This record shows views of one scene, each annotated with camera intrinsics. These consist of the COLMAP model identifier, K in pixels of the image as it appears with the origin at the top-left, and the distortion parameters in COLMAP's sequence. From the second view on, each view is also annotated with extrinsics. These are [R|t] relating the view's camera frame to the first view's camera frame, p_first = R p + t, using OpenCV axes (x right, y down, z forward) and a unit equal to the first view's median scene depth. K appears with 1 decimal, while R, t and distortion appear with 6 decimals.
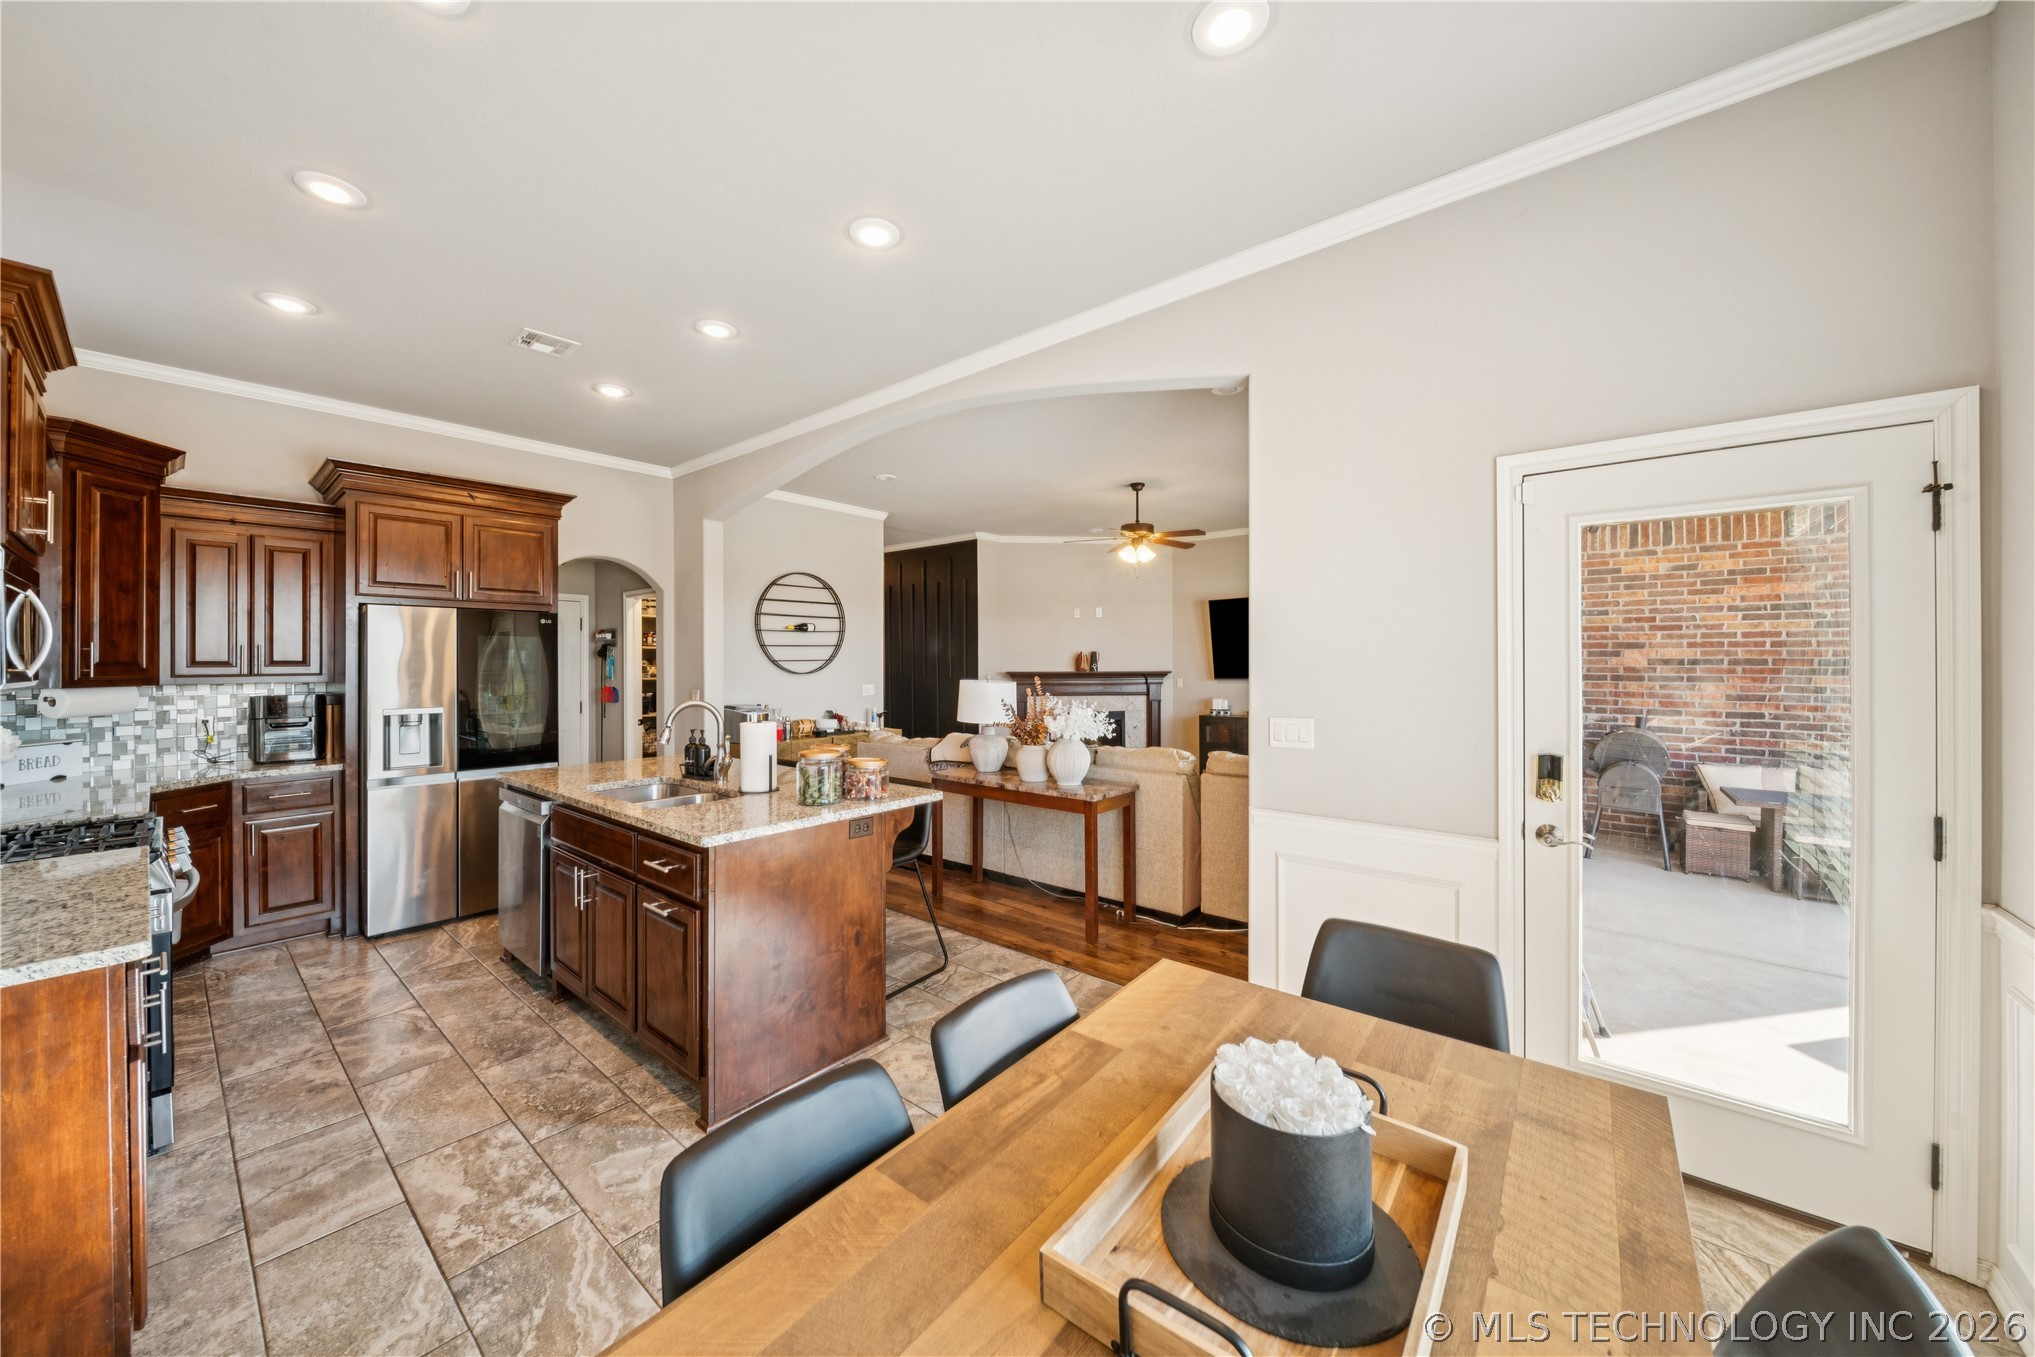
lens RADIAL K [[723.0, 0, 991.8], [0, 723.0, 660.3], [0, 0, 1]] dist [-0.000631, -0.001797]
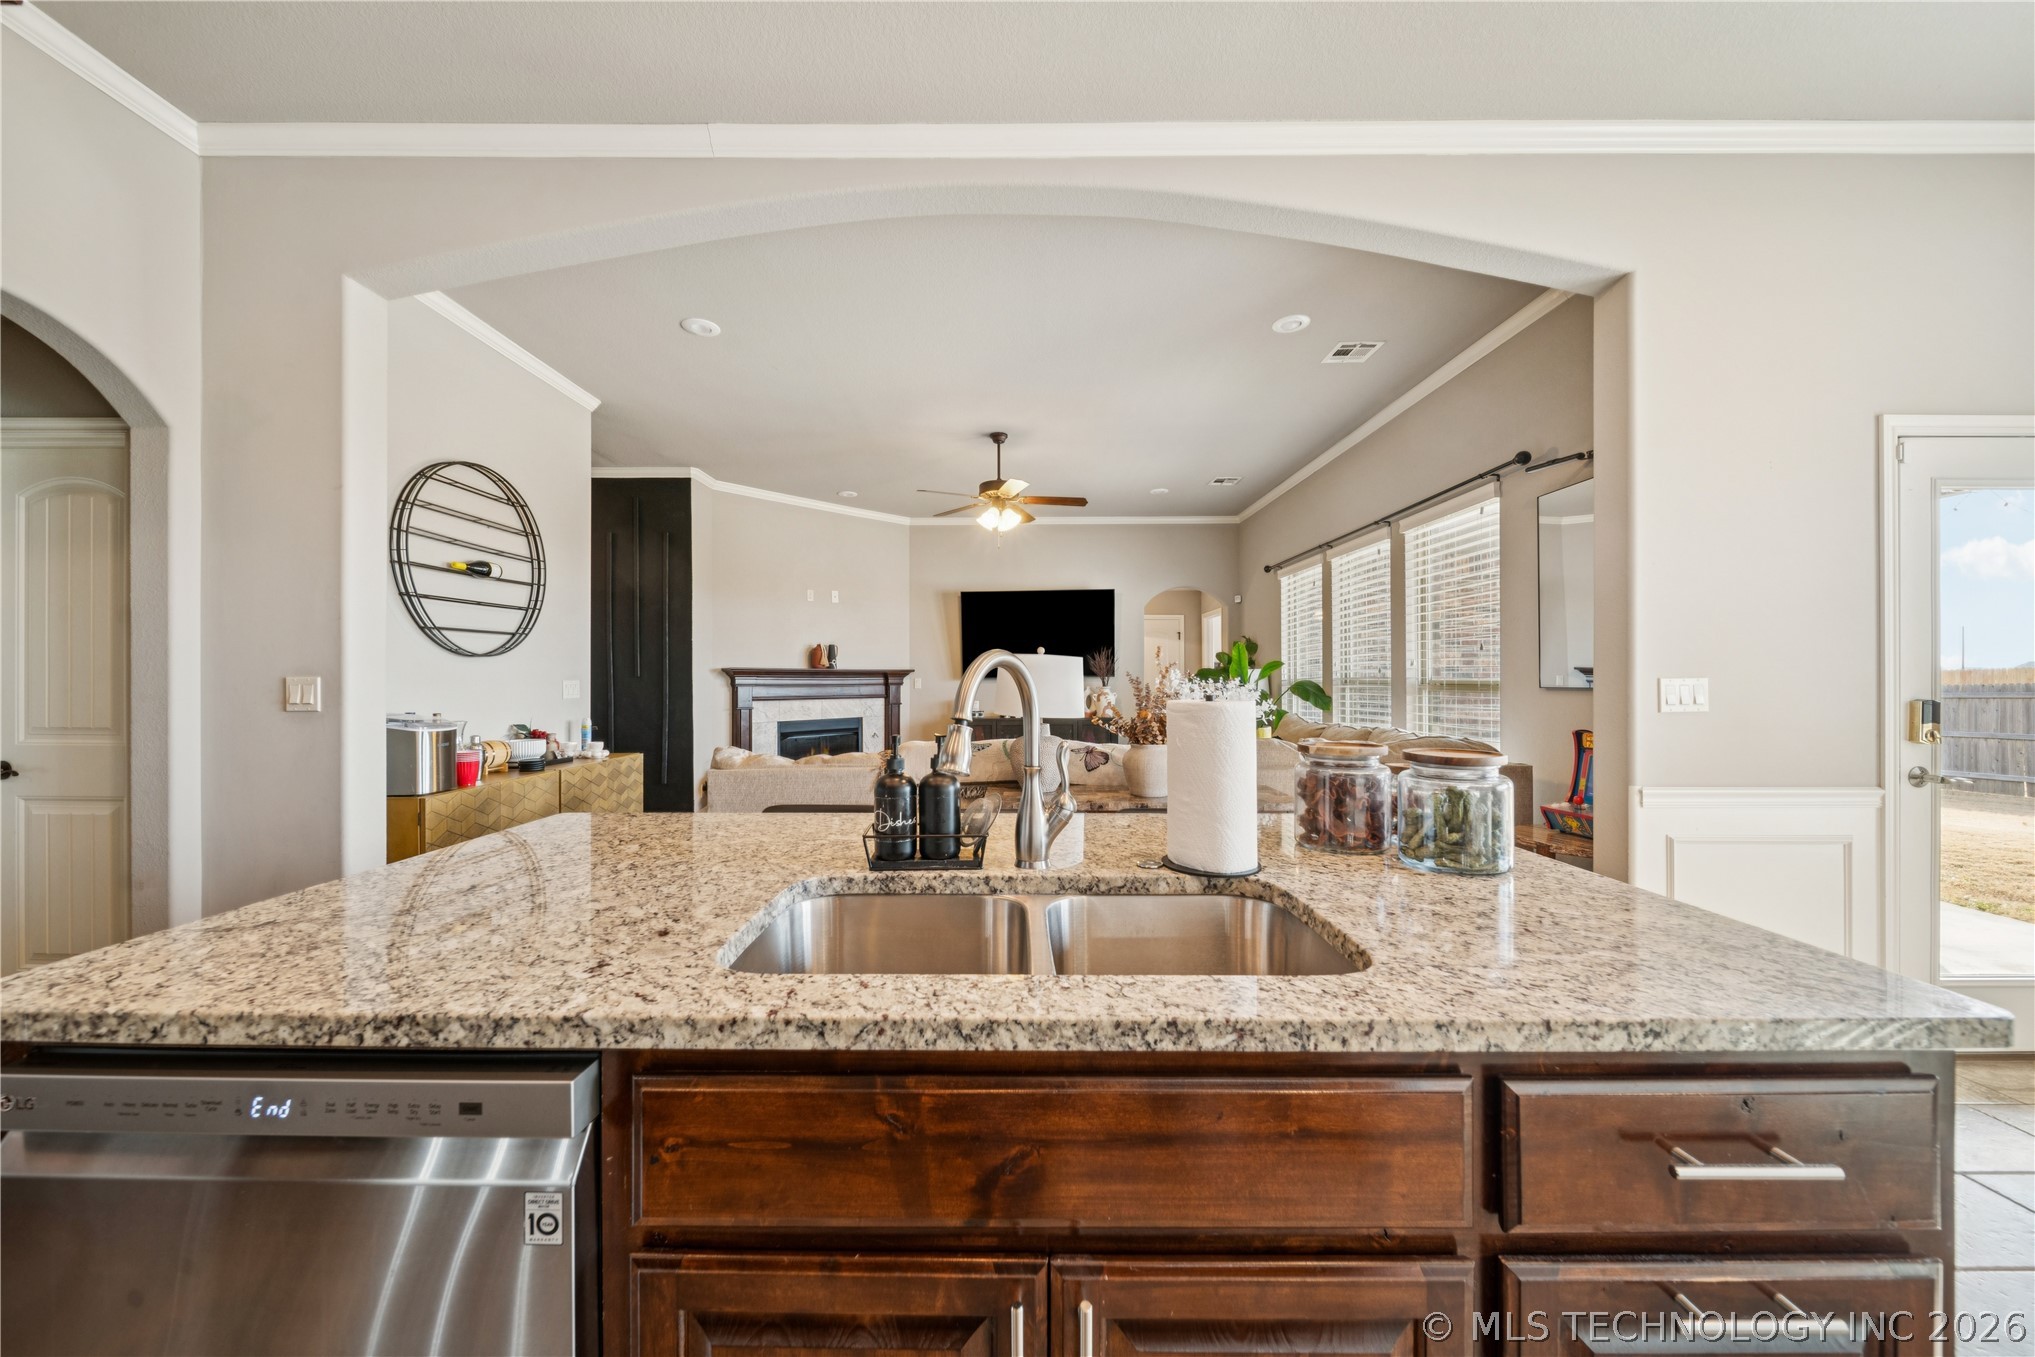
lens RADIAL K [[723.0, 0, 1004.7], [0, 723.0, 678.0], [0, 0, 1]] dist [-0.000631, -0.001797]
pose [[0.767064, 0.003647, 0.641561, -0.520698], [-0.004105, 0.999991, -0.000777, 0.057240], [-0.641558, -0.002038, 0.767072, 0.581885]]
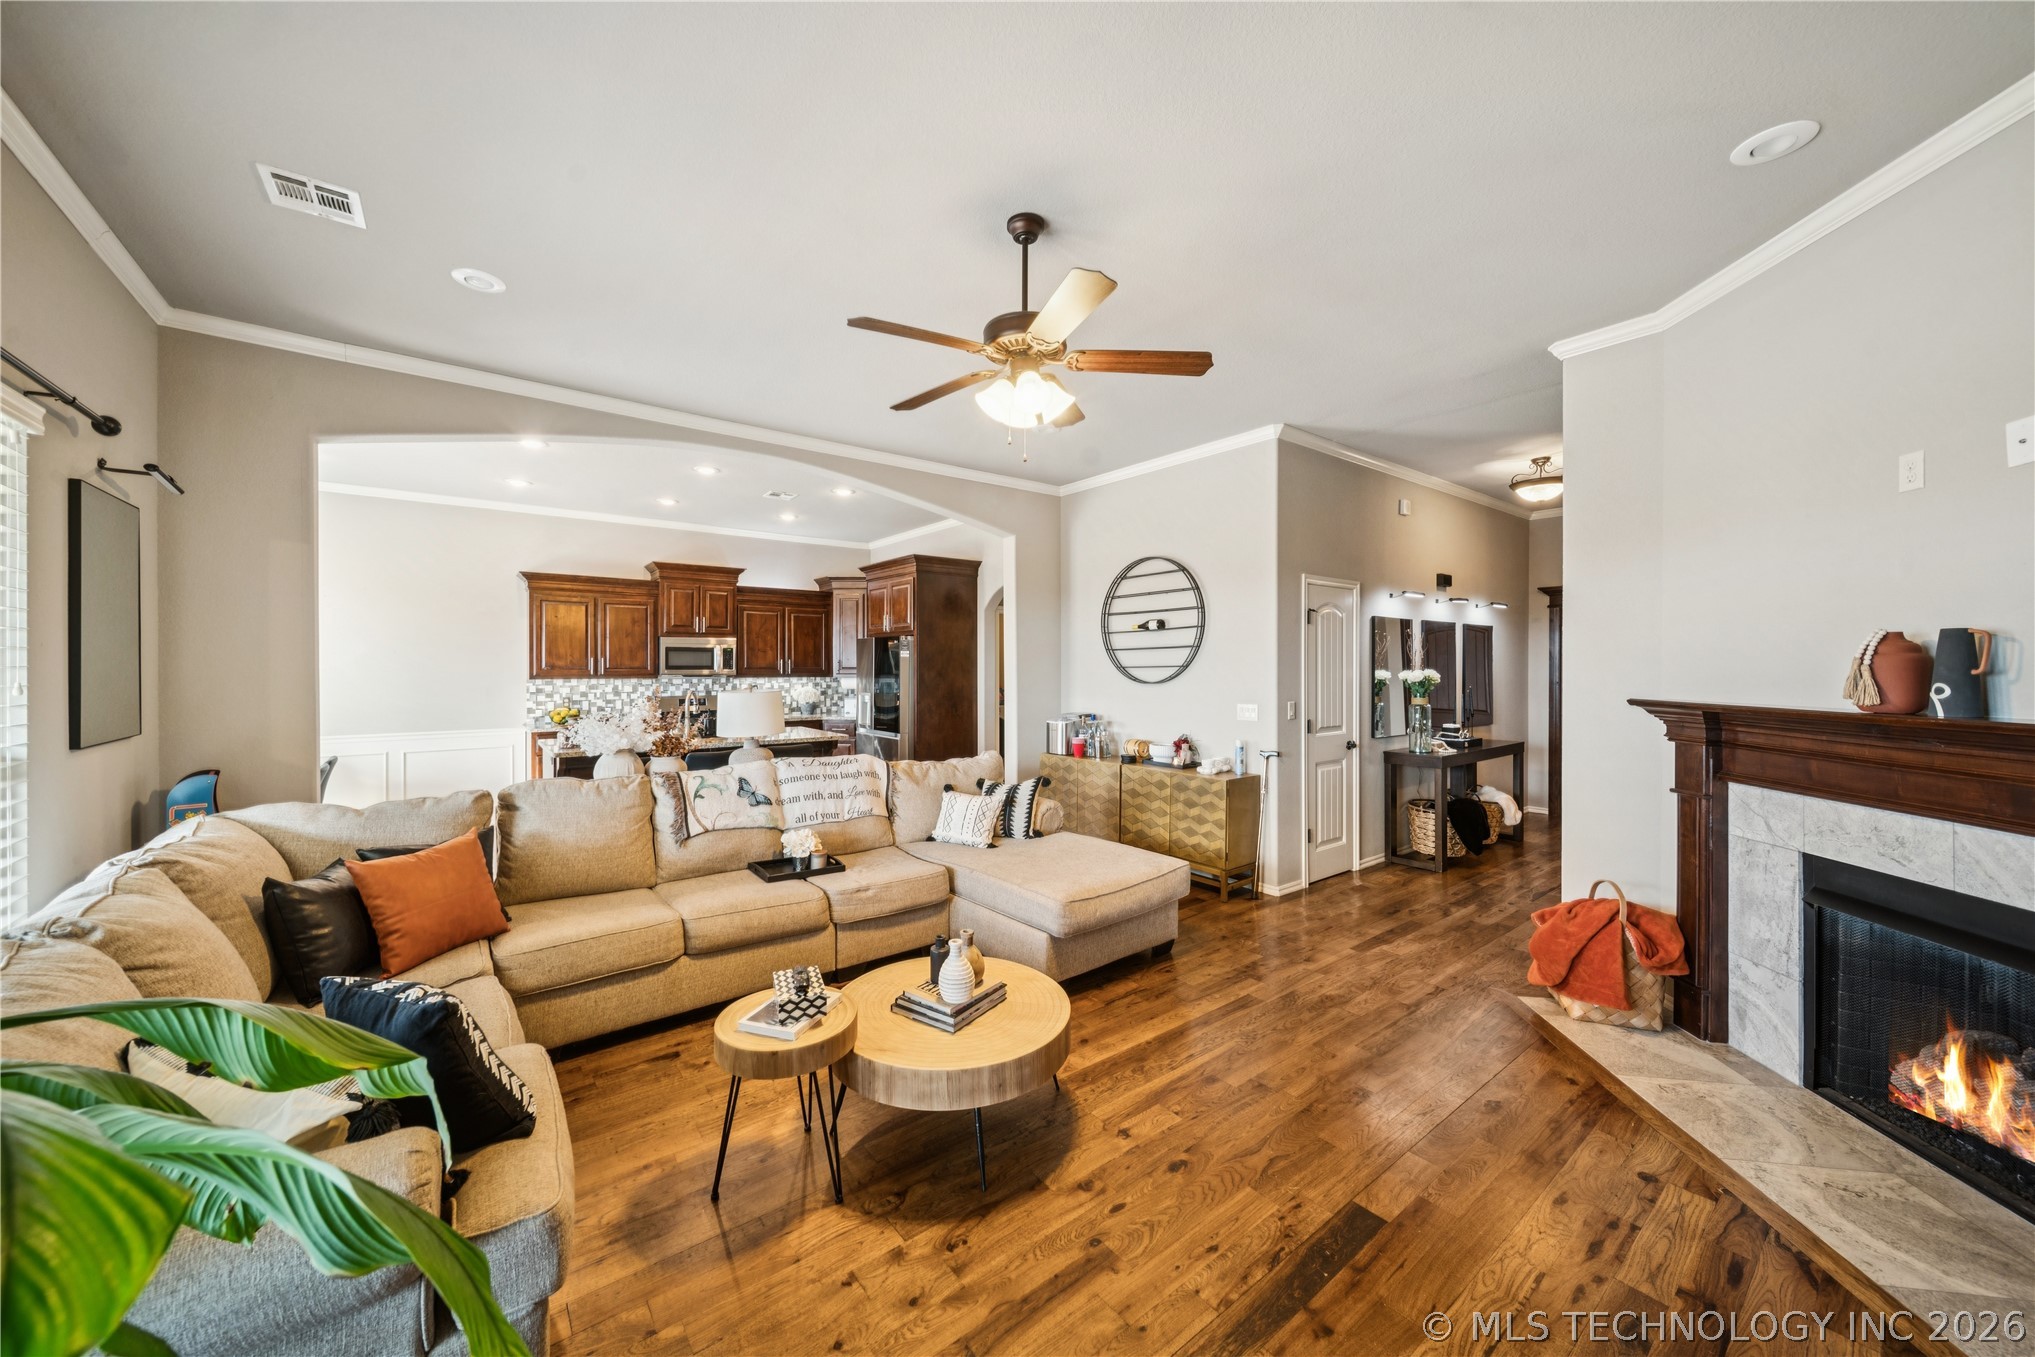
lens RADIAL K [[723.0, 0, 1000.2], [0, 723.0, 672.7], [0, 0, 1]] dist [-0.000631, -0.001797]
pose [[-0.212631, 0.010890, -0.977072, 0.953678], [0.001709, 0.999941, 0.010773, -0.004172], [0.977131, 0.000621, -0.212637, 1.718595]]
